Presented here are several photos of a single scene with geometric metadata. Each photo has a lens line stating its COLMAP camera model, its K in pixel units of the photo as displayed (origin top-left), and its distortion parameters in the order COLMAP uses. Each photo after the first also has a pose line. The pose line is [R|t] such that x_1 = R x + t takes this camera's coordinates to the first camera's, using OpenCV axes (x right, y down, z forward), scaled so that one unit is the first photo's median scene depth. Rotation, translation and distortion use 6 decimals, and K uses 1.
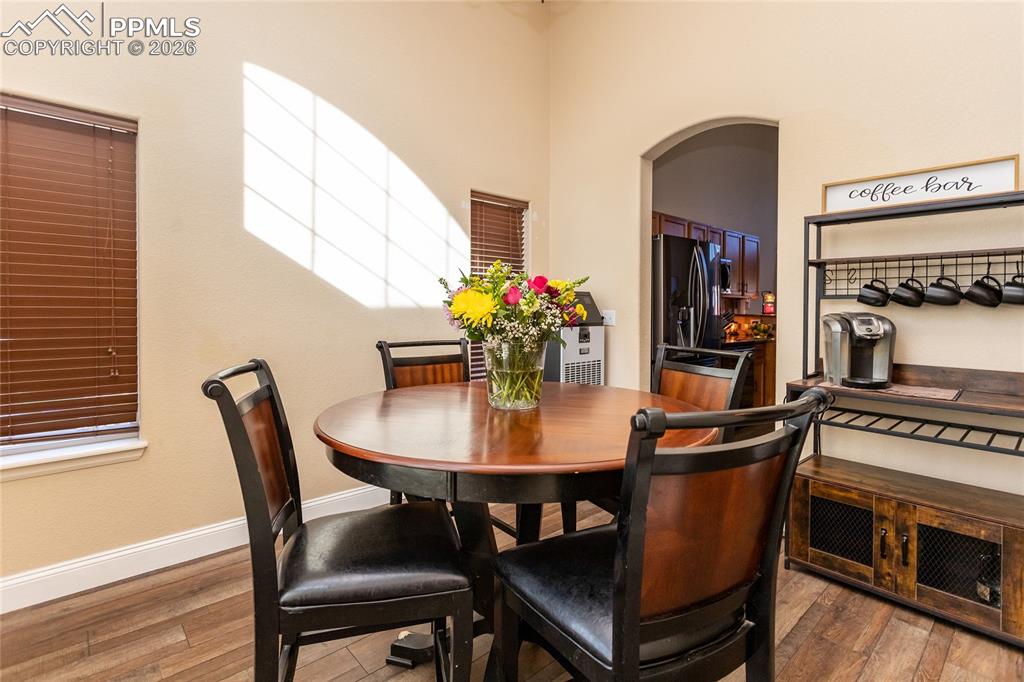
lens RADIAL K [[498.4, 0, 513.1], [0, 498.4, 311.3], [0, 0, 1]] dist [0.006454, 0.000411]
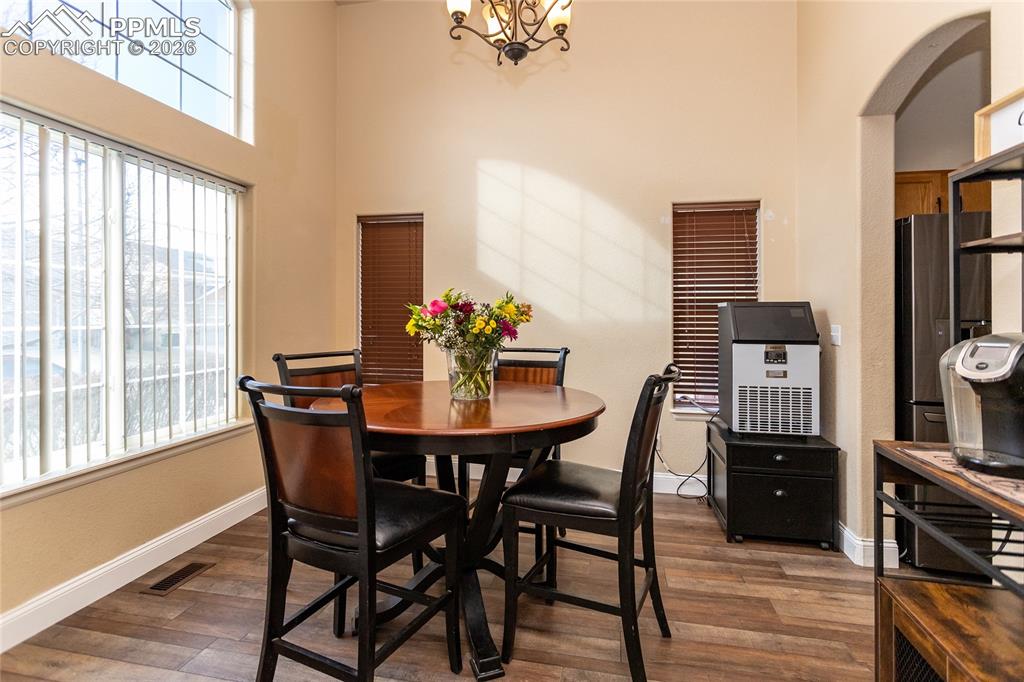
lens RADIAL K [[487.9, 0, 512.7], [0, 487.9, 319.4], [0, 0, 1]] dist [0.001296, 0.000247]
pose [[0.591740, 0.001600, -0.806127, 0.531306], [-0.005906, 0.999980, -0.002350, -0.006205], [0.806107, 0.006152, 0.591738, 0.166529]]
